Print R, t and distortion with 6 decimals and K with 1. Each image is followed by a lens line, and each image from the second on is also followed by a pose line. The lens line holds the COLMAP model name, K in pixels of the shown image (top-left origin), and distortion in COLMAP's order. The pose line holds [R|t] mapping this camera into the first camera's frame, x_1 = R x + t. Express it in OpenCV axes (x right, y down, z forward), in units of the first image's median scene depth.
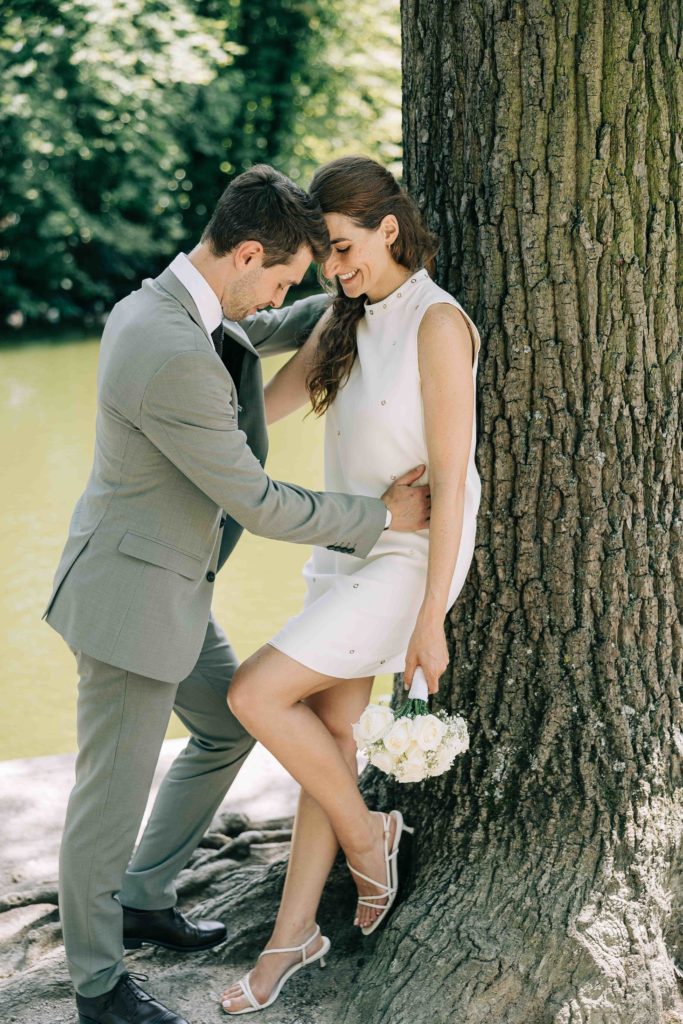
lens RADIAL K [[1122.2, 0, 358.2], [0, 1122.2, 530.2], [0, 0, 1]] dist [-0.003403, 0.004110]
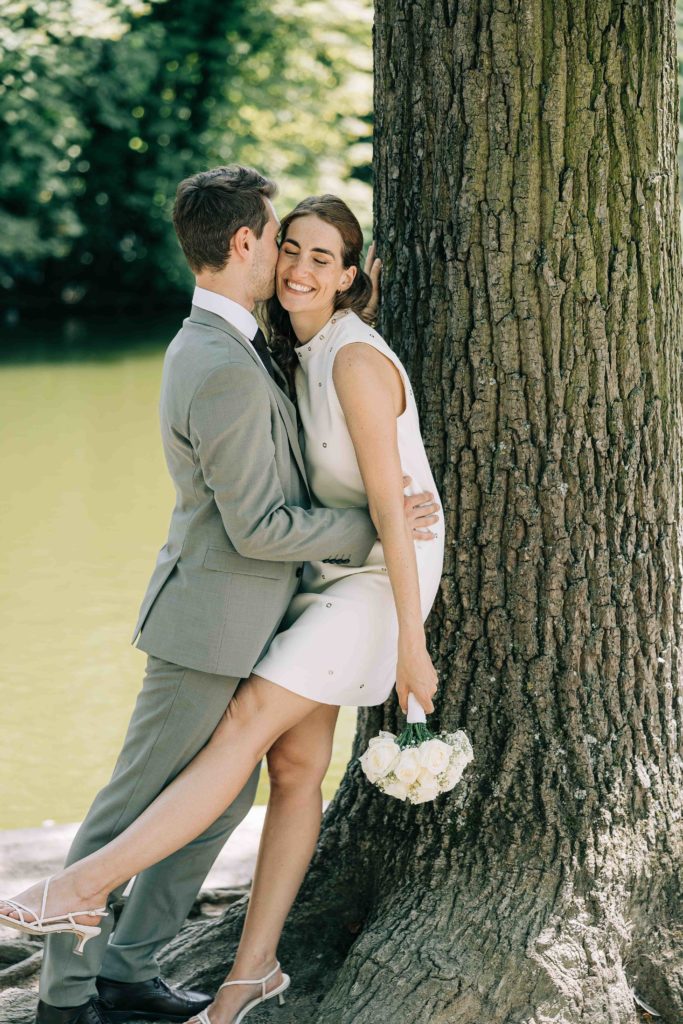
lens RADIAL K [[1538.7, 0, 346.1], [0, 1538.7, 566.7], [0, 0, 1]] dist [0.001749, -0.055041]
pose [[0.999512, 0.014453, 0.027705, -0.019457], [-0.013219, 0.998935, -0.044212, 0.070606], [-0.028314, 0.043824, 0.998638, -0.387831]]
